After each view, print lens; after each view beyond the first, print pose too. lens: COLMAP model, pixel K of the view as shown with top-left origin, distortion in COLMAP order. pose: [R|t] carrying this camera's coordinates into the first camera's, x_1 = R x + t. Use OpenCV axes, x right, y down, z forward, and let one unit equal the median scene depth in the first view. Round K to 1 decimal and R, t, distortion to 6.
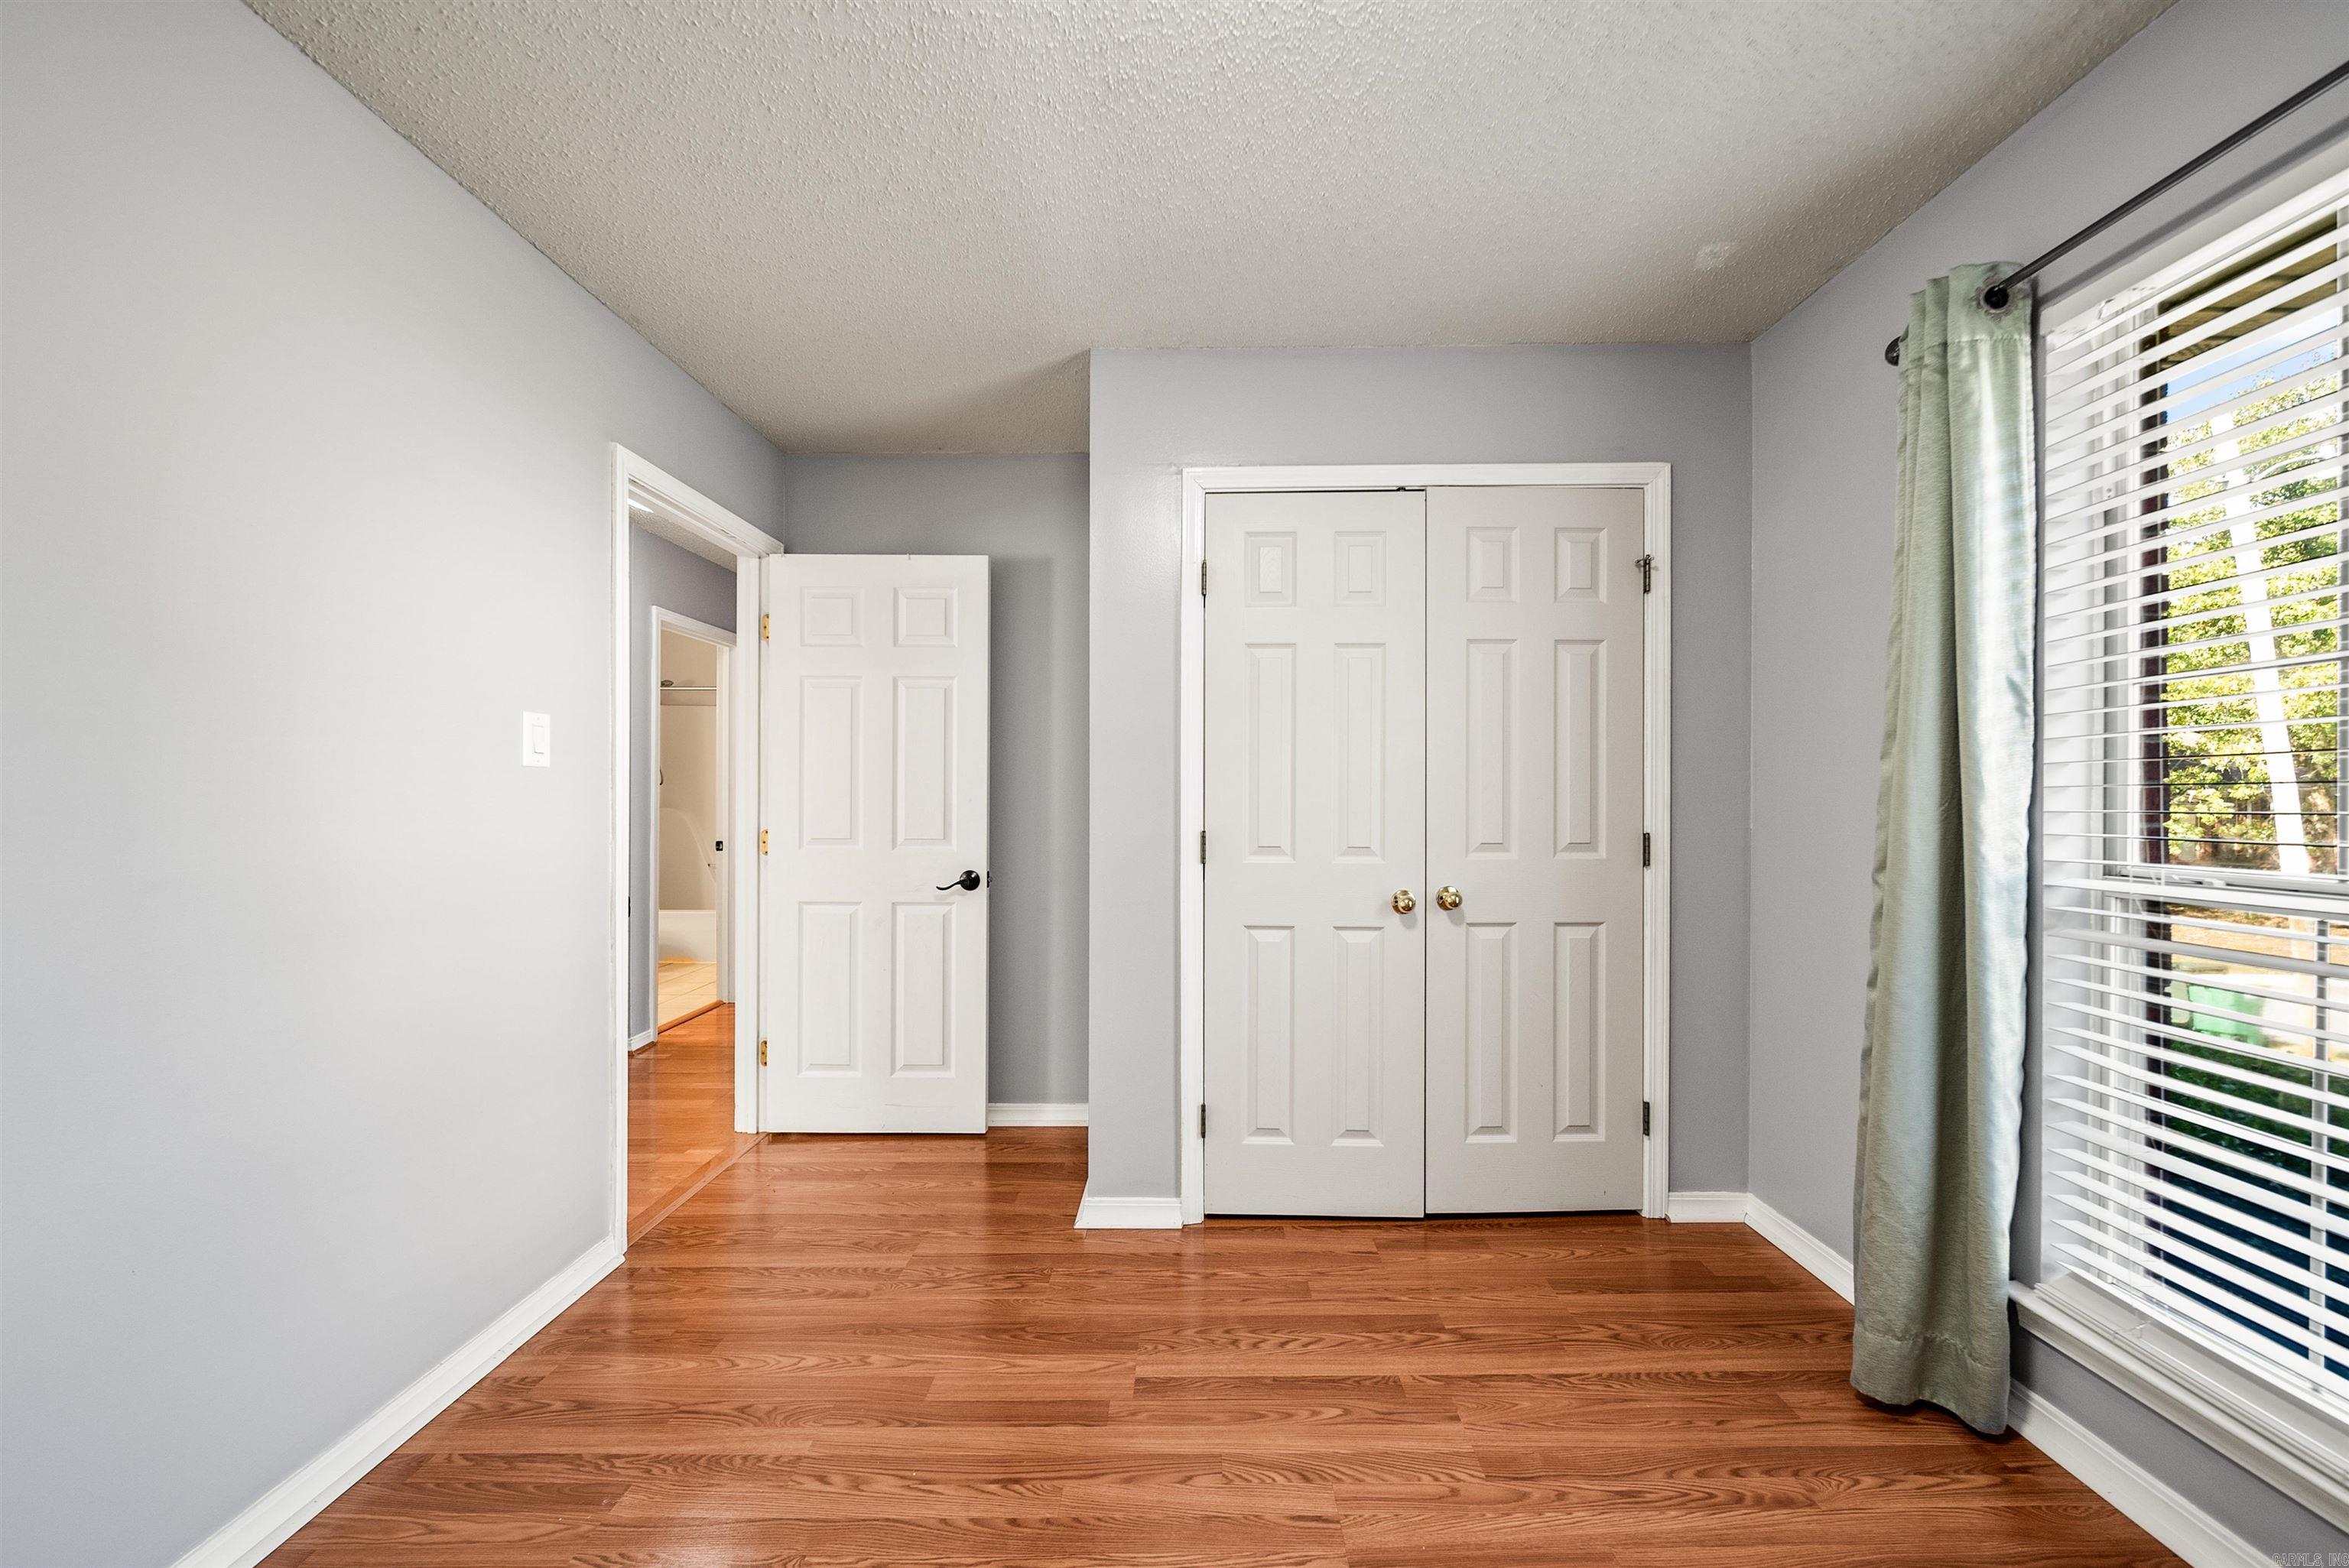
lens RADIAL K [[834.7, 0, 1184.9], [0, 834.7, 794.1], [0, 0, 1]] dist [-0.002054, -0.000050]
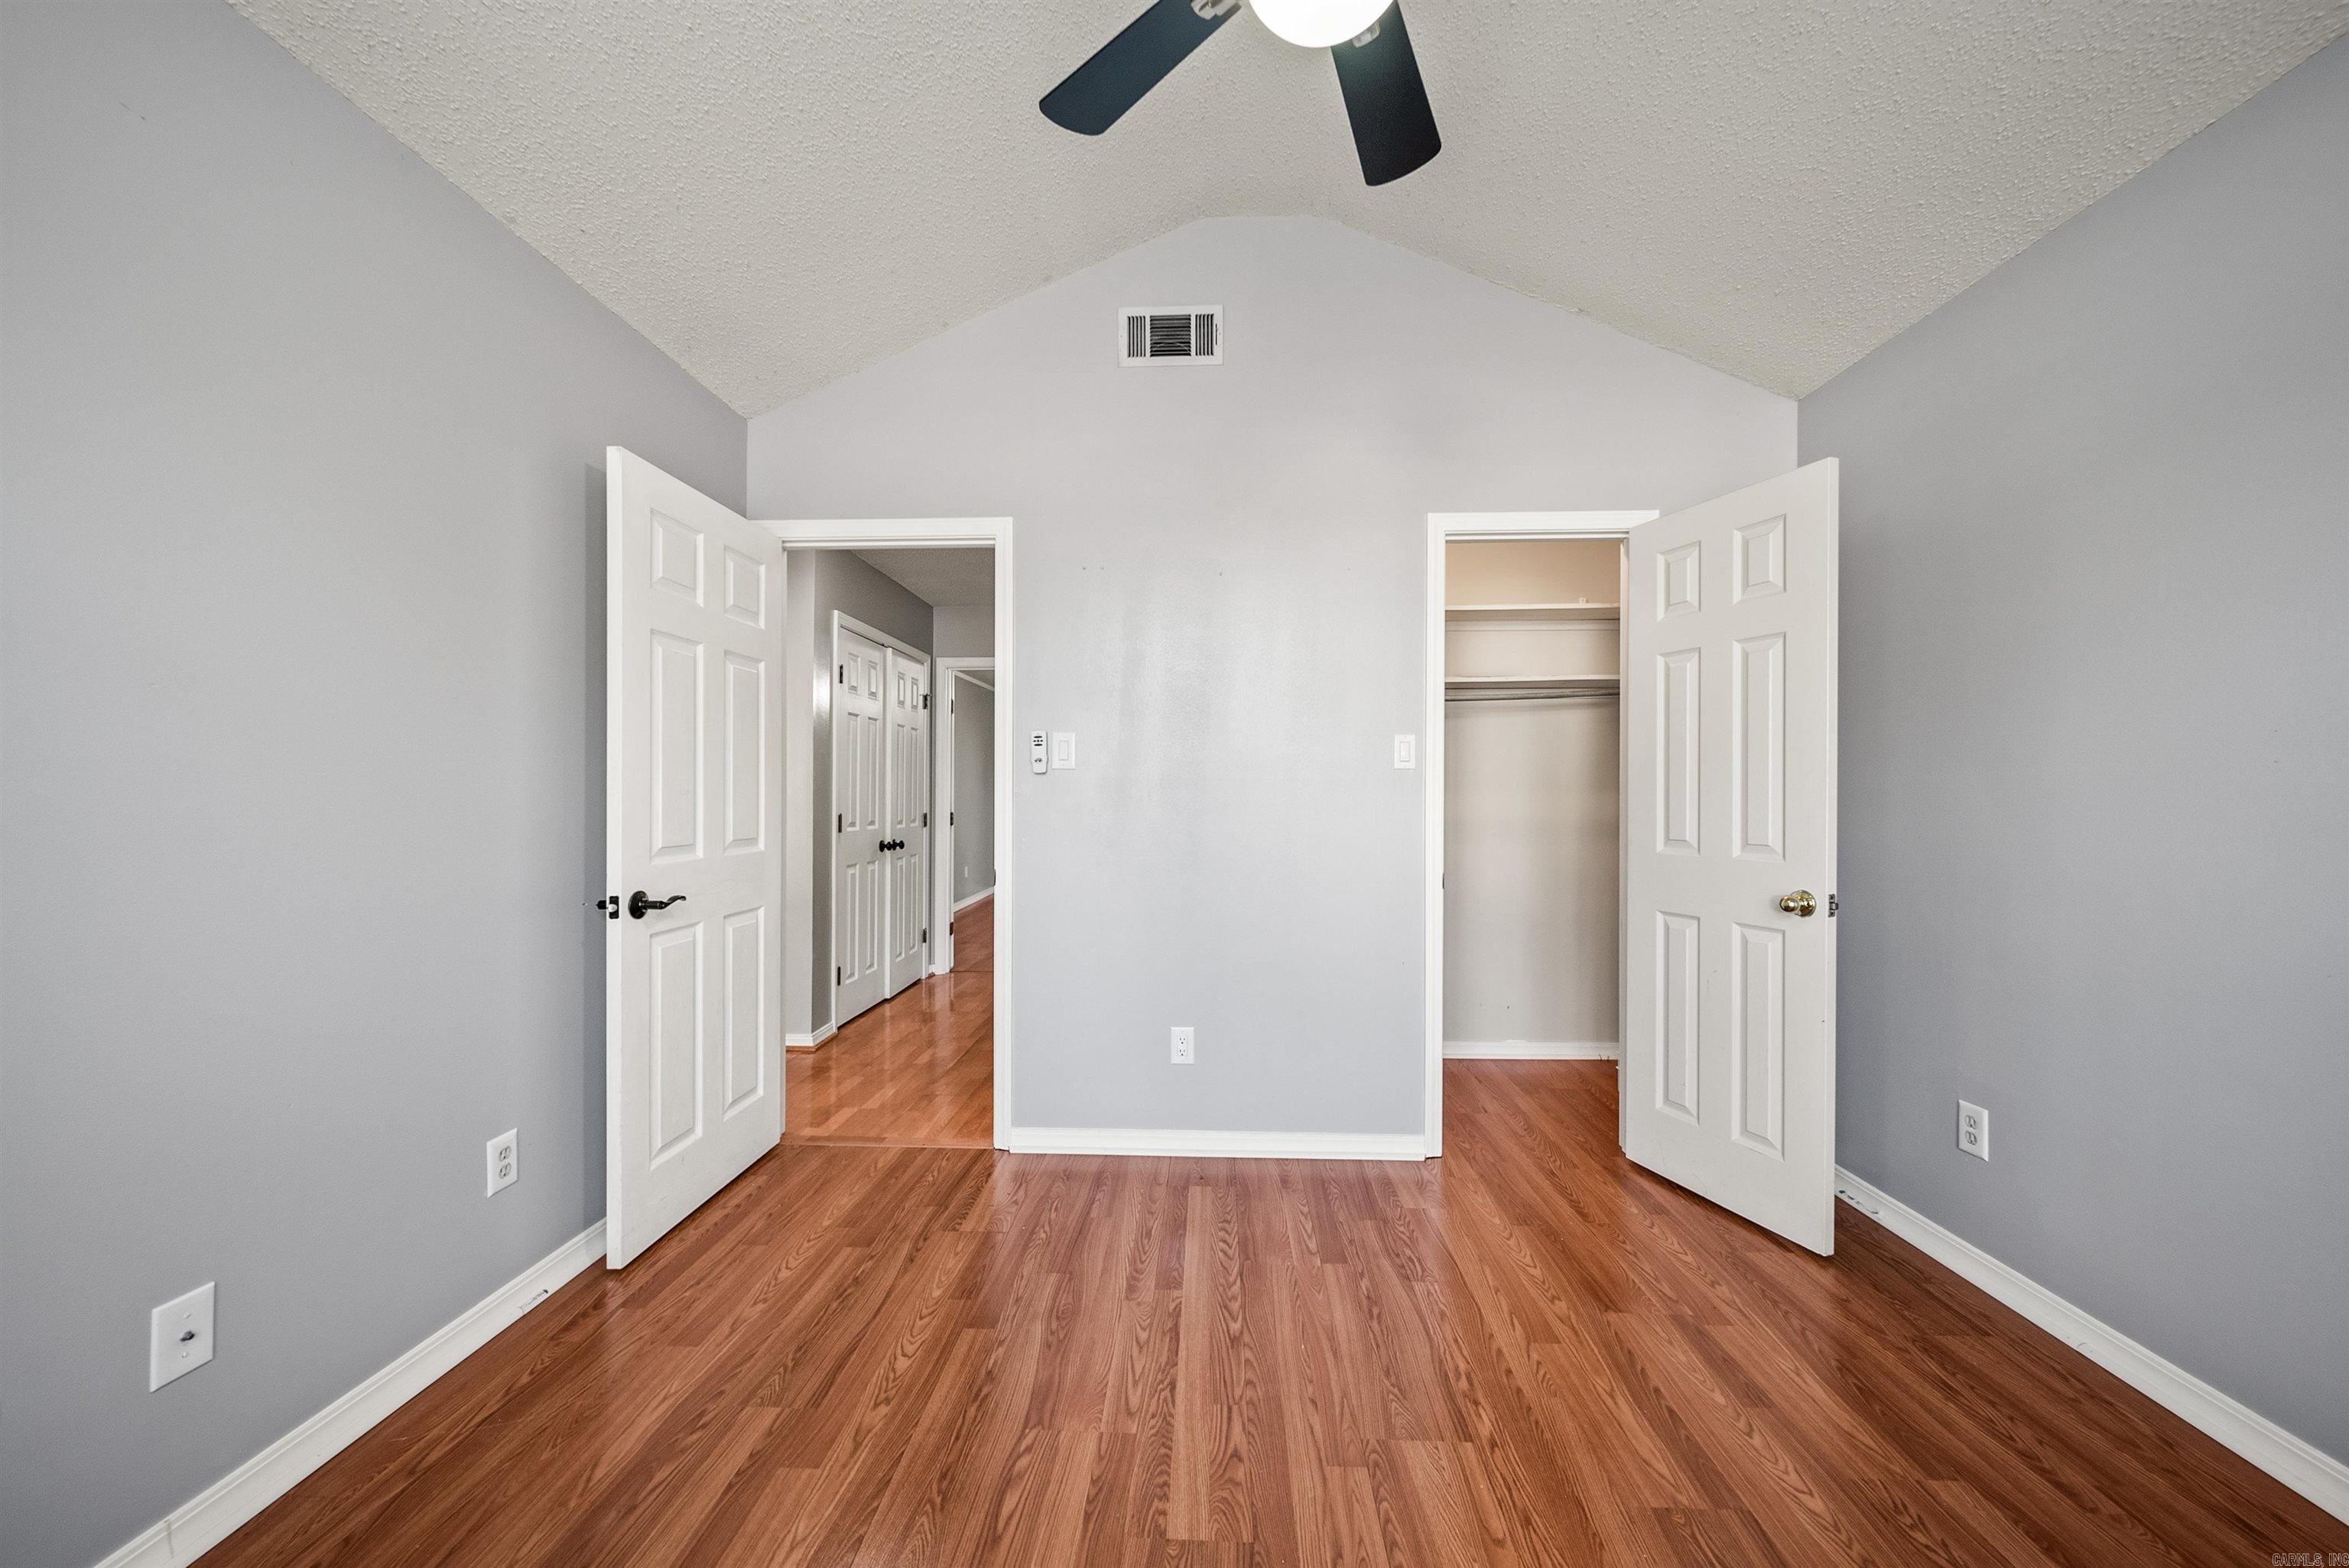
lens RADIAL K [[834.7, 0, 1180.8], [0, 834.7, 795.9], [0, 0, 1]] dist [-0.002054, -0.000050]
pose [[-0.060683, -0.010861, -0.998098, 1.379298], [0.000873, 0.999940, -0.010934, 0.015932], [0.998157, -0.001535, -0.060670, 1.027864]]
